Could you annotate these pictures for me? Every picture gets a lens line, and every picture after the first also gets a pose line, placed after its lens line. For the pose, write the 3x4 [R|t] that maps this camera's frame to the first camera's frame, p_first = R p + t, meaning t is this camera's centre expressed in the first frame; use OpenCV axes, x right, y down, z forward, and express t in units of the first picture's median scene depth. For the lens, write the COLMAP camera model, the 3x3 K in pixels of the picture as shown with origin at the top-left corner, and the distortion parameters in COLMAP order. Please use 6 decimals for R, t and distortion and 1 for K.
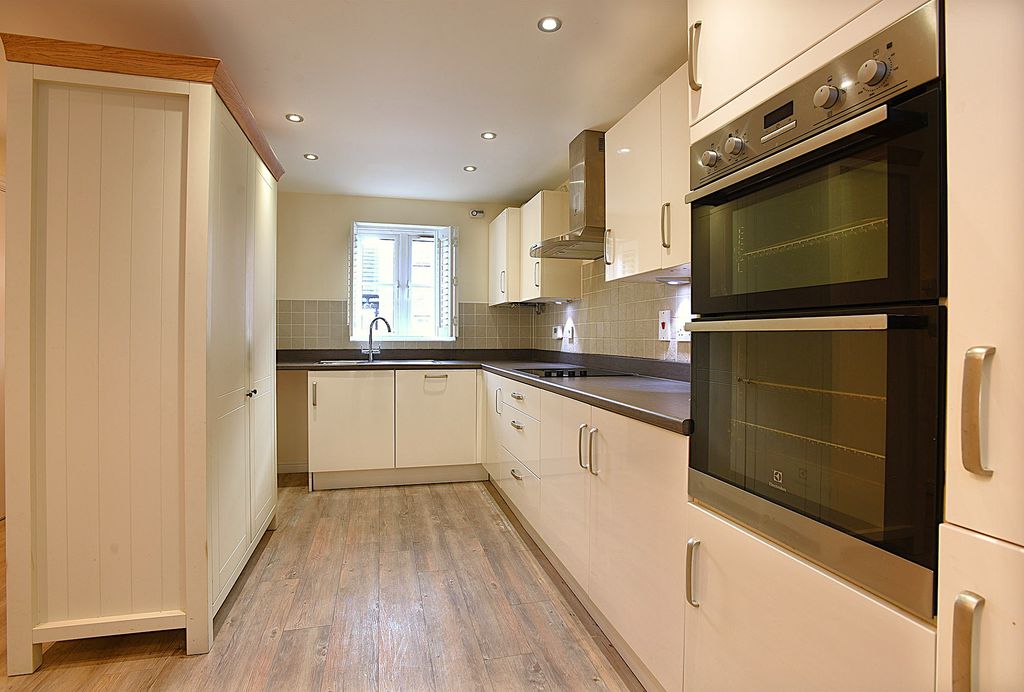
lens RADIAL K [[530.5, 0, 510.8], [0, 530.5, 341.0], [0, 0, 1]] dist [0.000213, 0.000055]
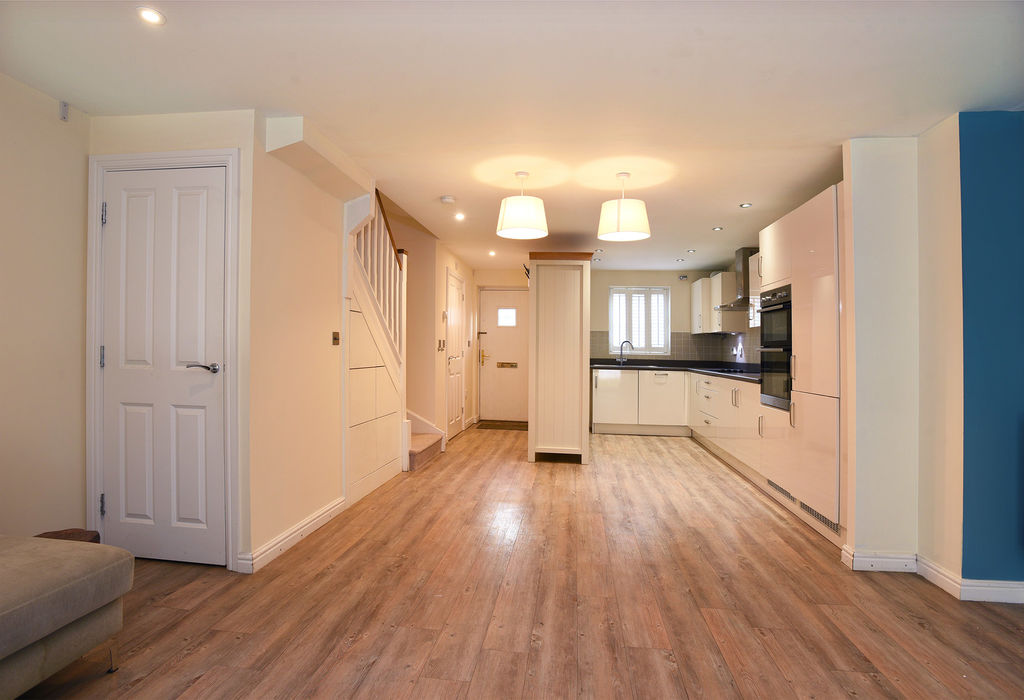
lens RADIAL K [[534.7, 0, 511.1], [0, 534.7, 304.5], [0, 0, 1]] dist [-0.049337, 0.000626]
pose [[0.937313, -0.010032, -0.348345, 0.013942], [-0.024380, 0.995249, -0.094262, 0.013852], [0.347636, 0.096845, 0.932615, -0.910182]]
